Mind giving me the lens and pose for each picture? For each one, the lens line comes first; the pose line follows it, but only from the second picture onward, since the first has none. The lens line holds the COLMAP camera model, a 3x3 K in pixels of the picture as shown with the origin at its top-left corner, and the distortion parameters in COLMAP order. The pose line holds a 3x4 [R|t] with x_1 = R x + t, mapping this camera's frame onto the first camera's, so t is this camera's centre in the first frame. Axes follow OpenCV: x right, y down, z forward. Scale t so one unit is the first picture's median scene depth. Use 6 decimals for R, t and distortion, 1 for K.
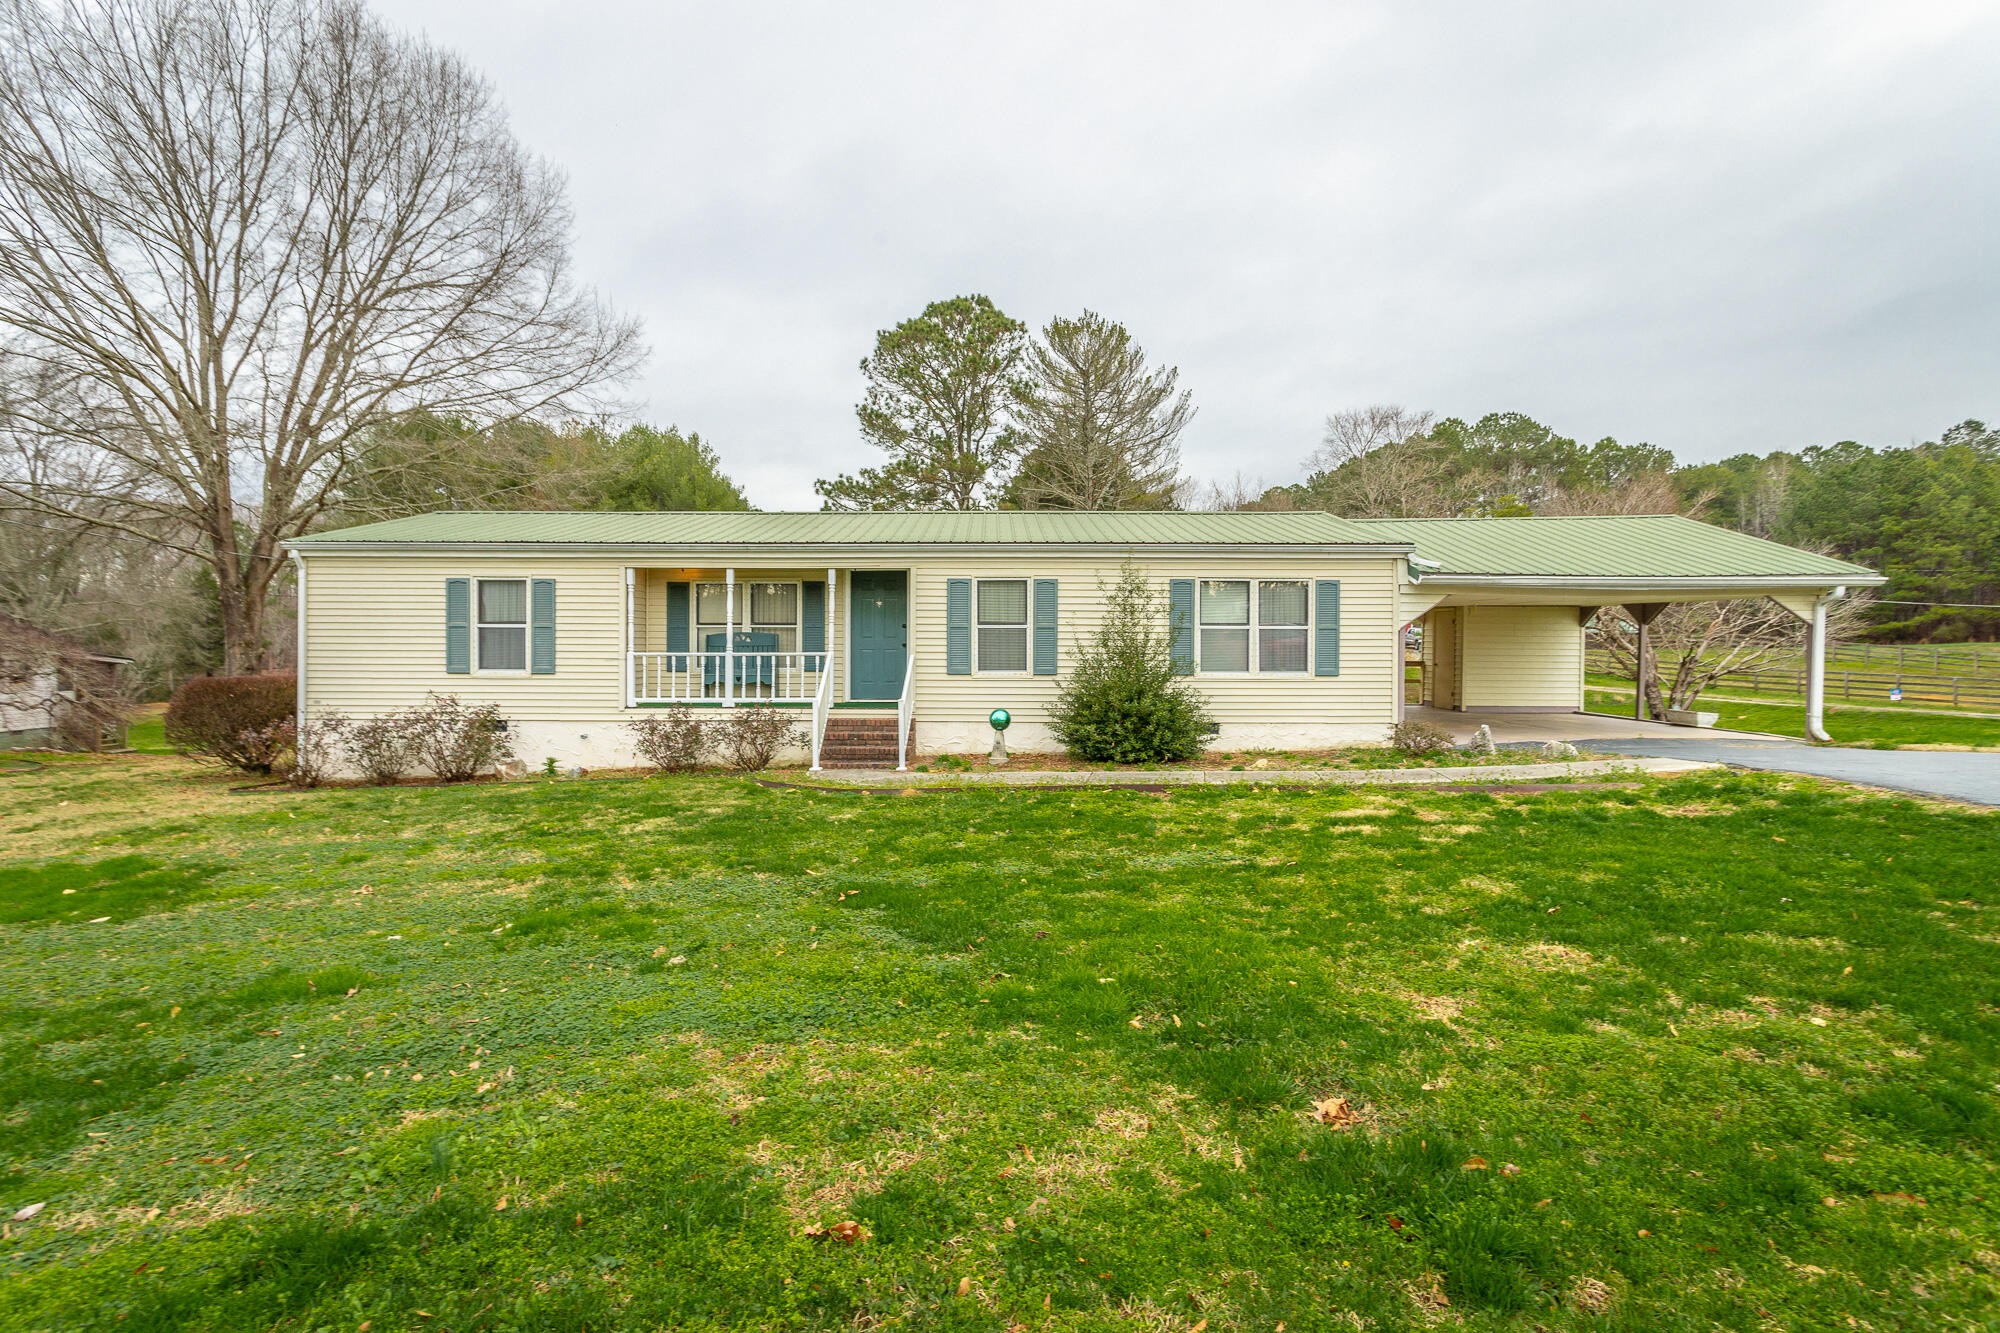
lens RADIAL K [[927.3, 0, 967.0], [0, 927.3, 640.6], [0, 0, 1]] dist [0.002040, 0.000104]
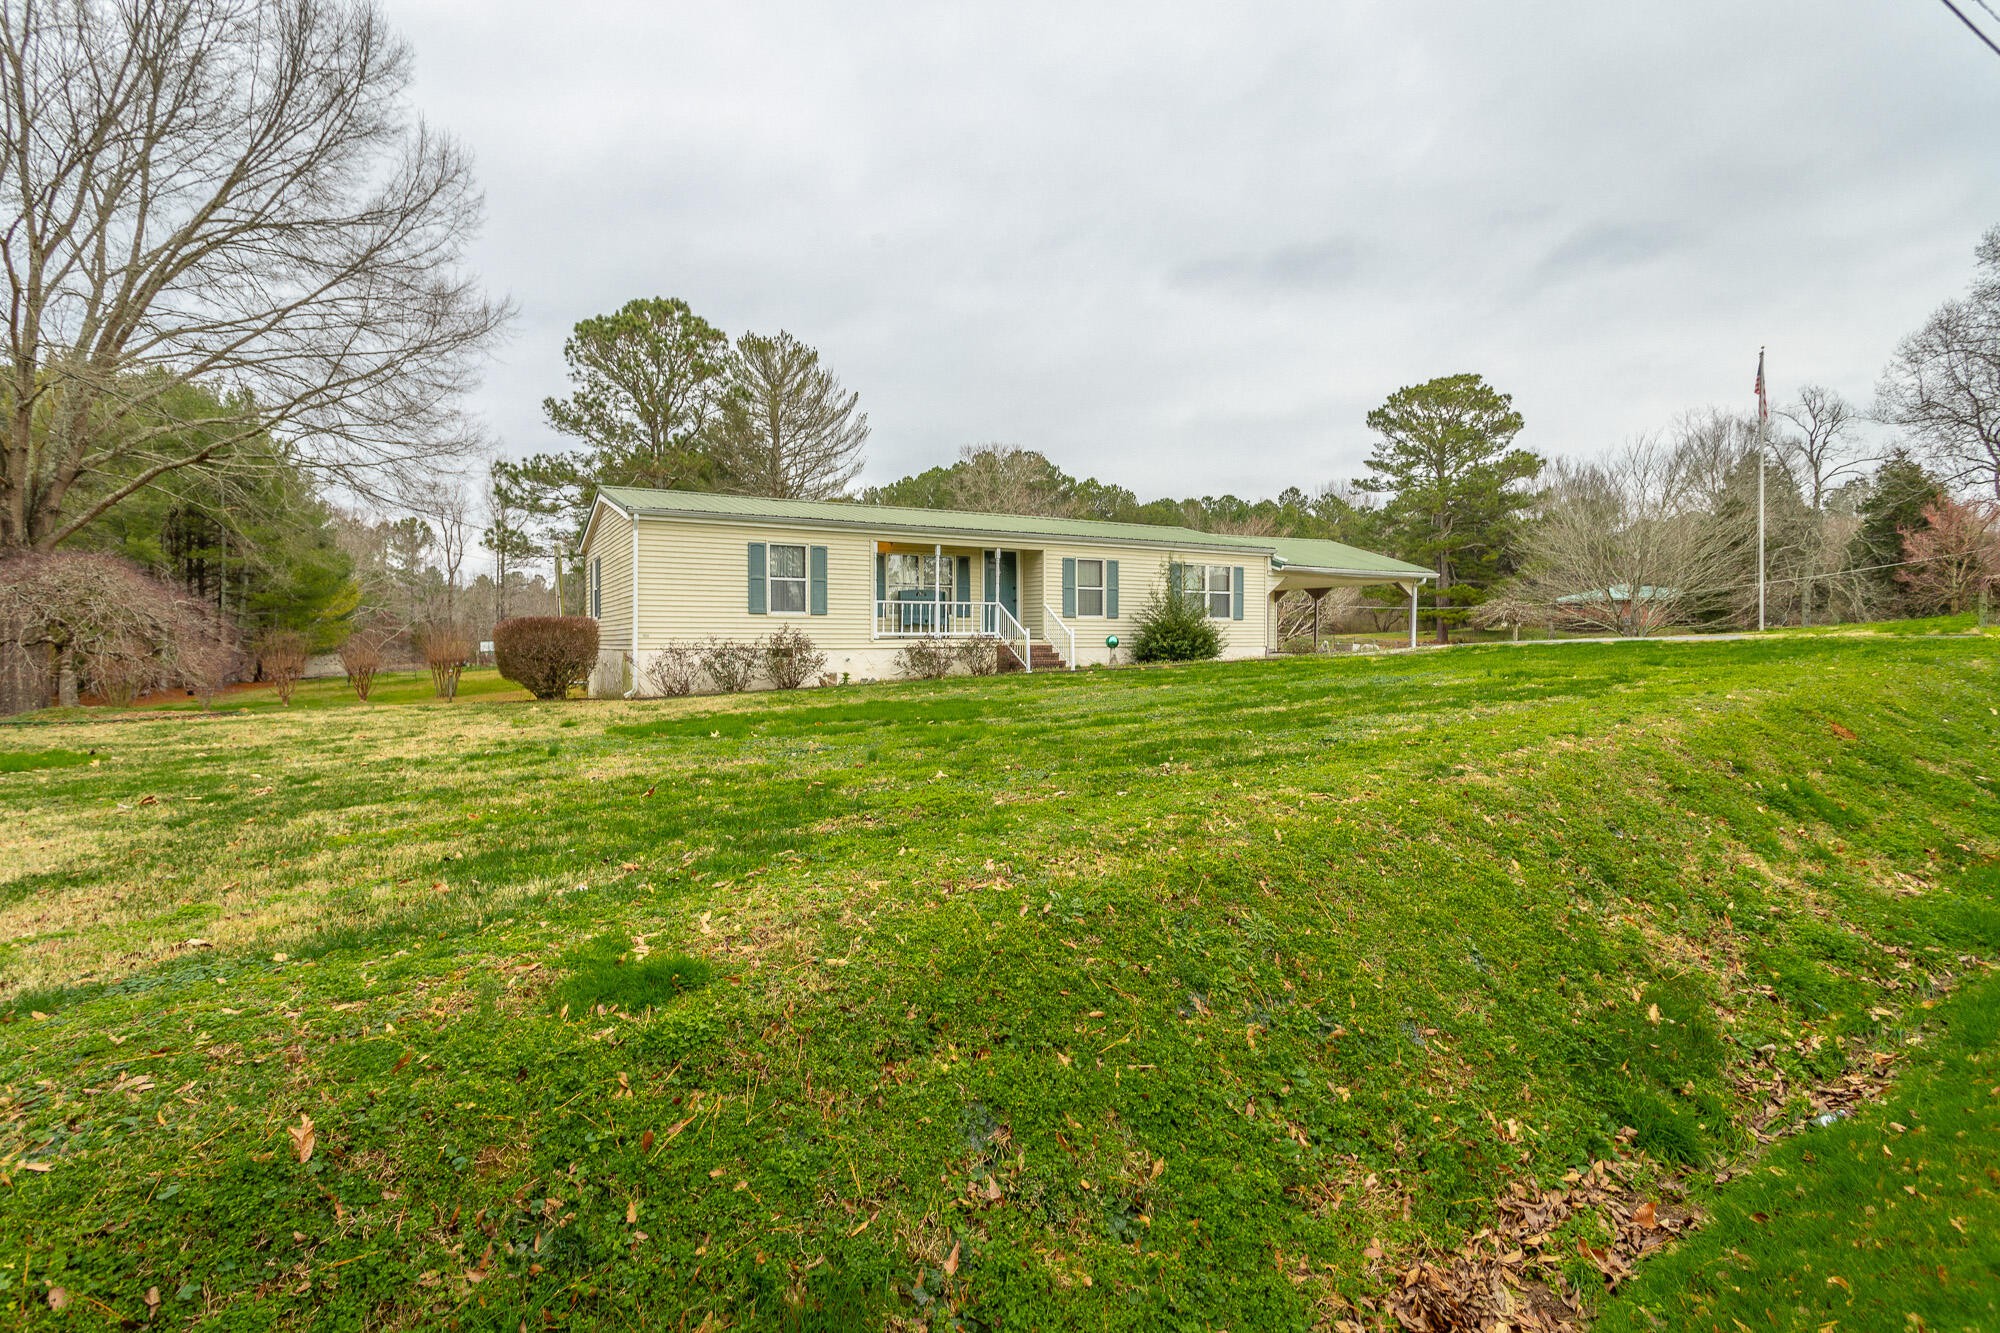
lens RADIAL K [[926.9, 0, 961.9], [0, 926.9, 623.1], [0, 0, 1]] dist [0.001772, 0.000374]
pose [[0.873301, 0.005735, 0.487147, -0.941250], [0.004790, 0.999781, -0.020356, 0.077002], [-0.487157, 0.020110, 0.873083, -0.306061]]
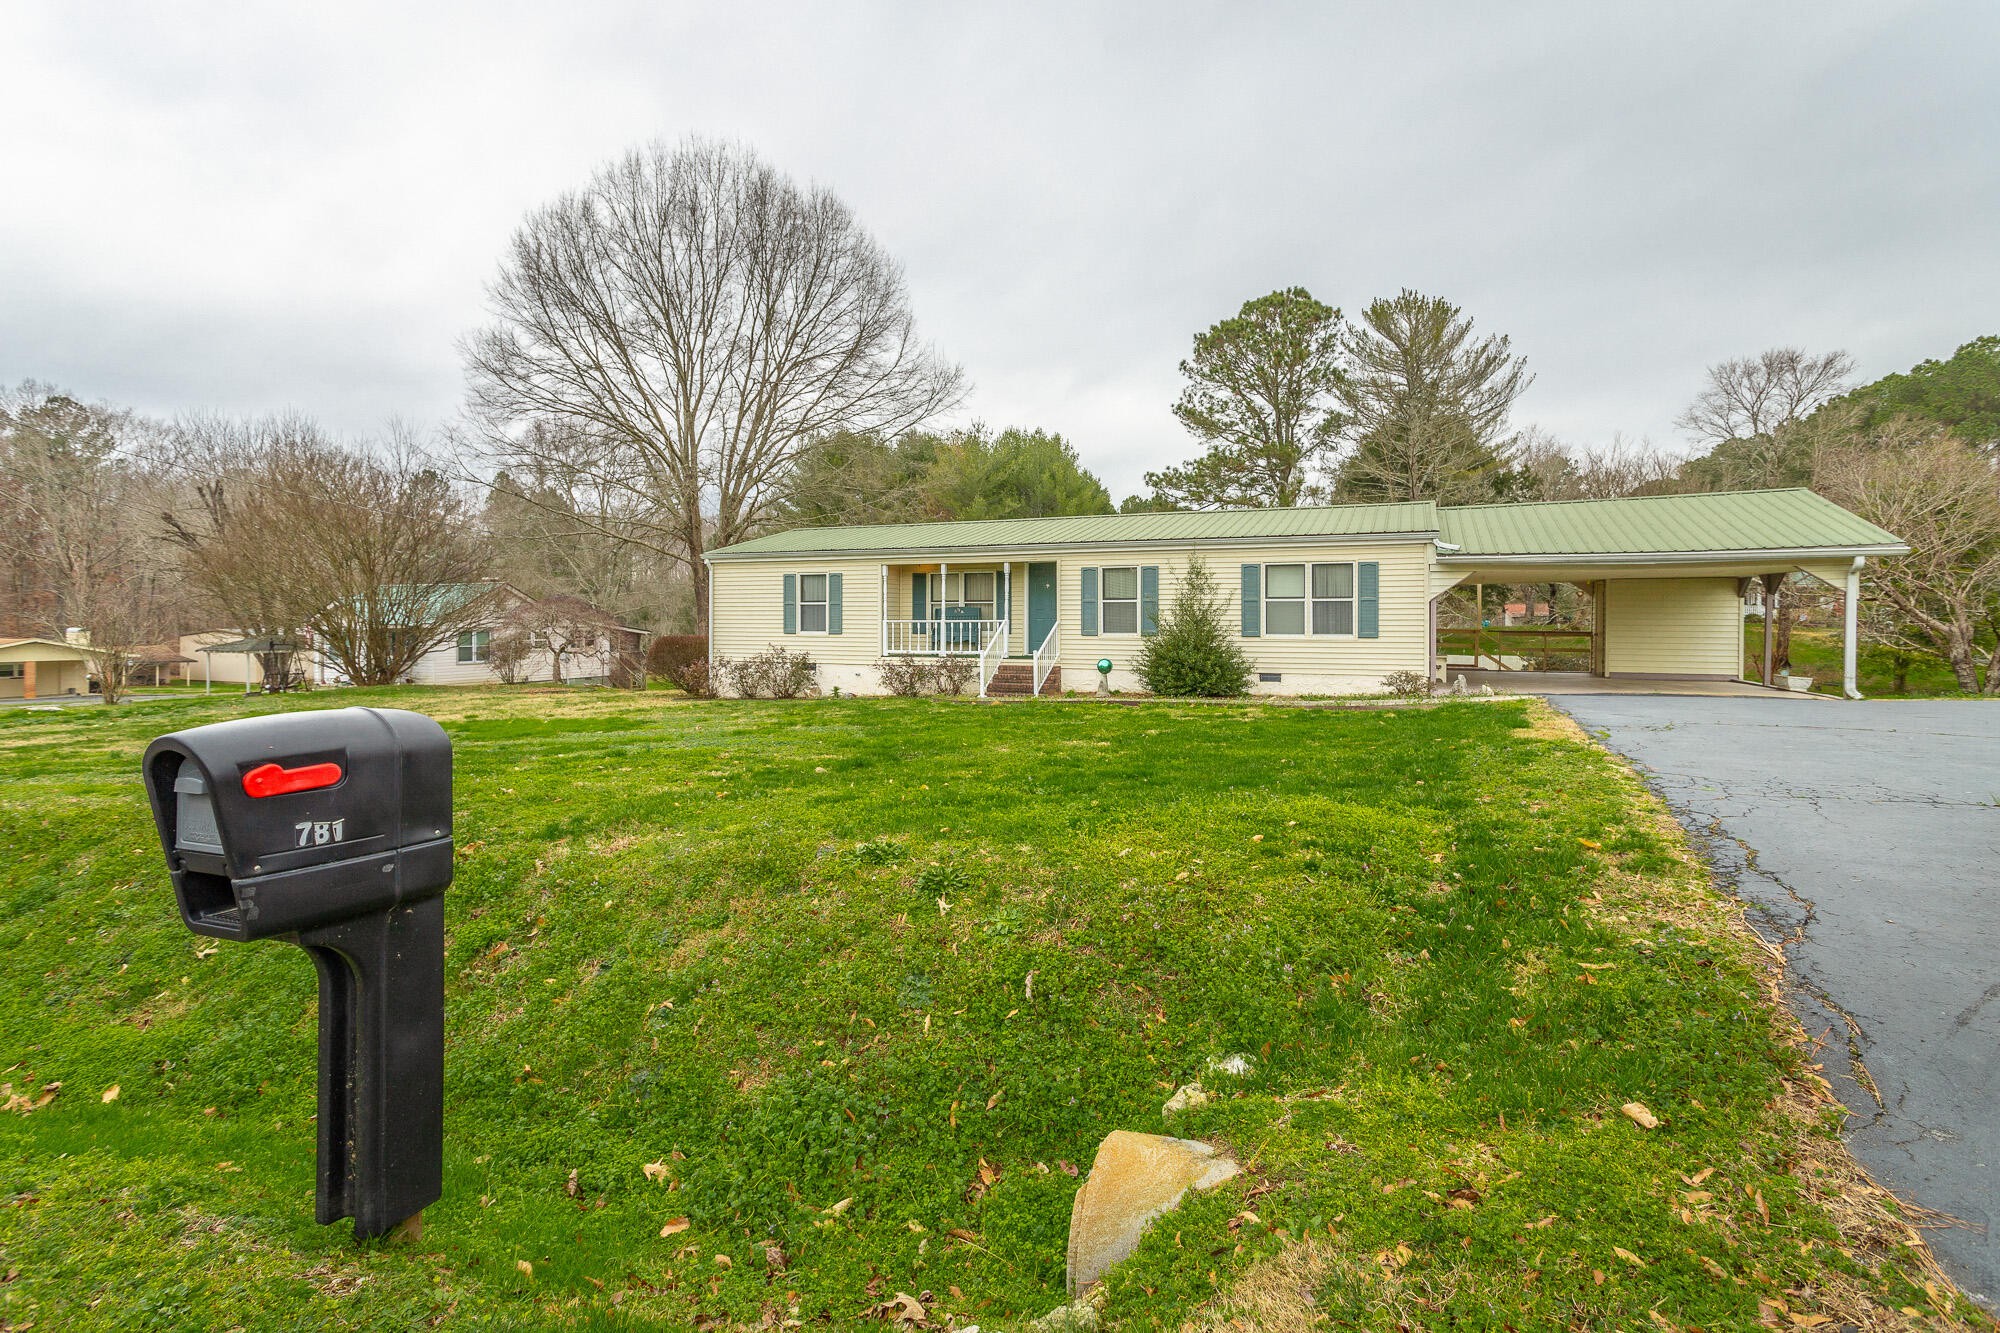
lens RADIAL K [[916.9, 0, 1005.9], [0, 916.9, 616.5], [0, 0, 1]] dist [0.001451, -0.000342]
pose [[0.929999, -0.002985, -0.367550, 0.379967], [0.000796, 0.999981, -0.006106, 0.015918], [0.367562, 0.005386, 0.929984, -0.334544]]
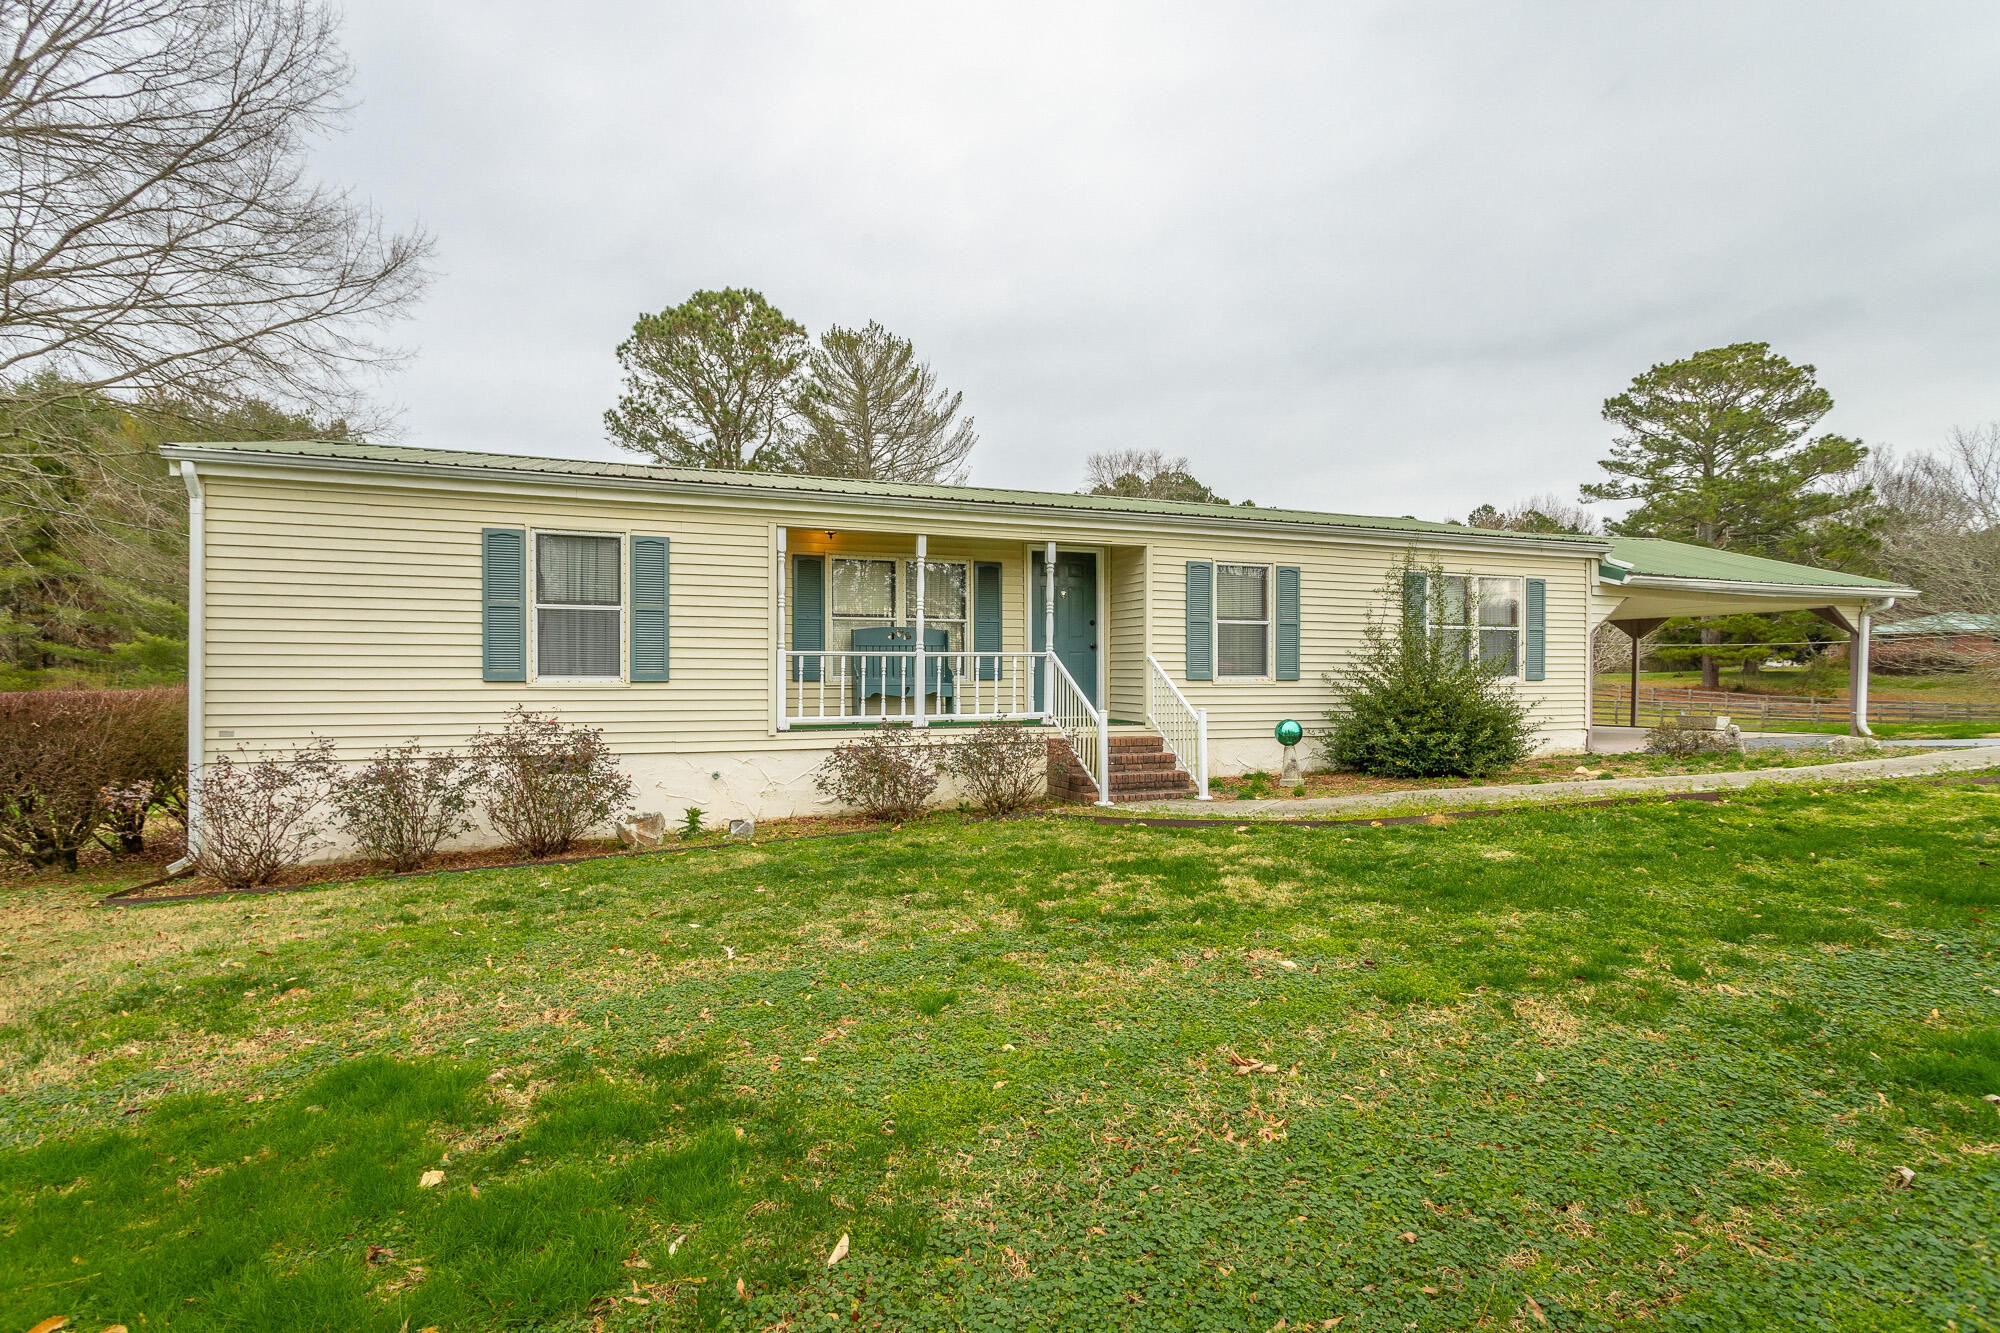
lens RADIAL K [[936.0, 0, 968.9], [0, 936.0, 673.9], [0, 0, 1]] dist [0.001215, 0.000630]
pose [[0.936278, -0.000846, 0.351260, -0.477463], [0.002854, 0.999982, -0.005199, 0.034189], [-0.351249, 0.005870, 0.936264, 0.303315]]
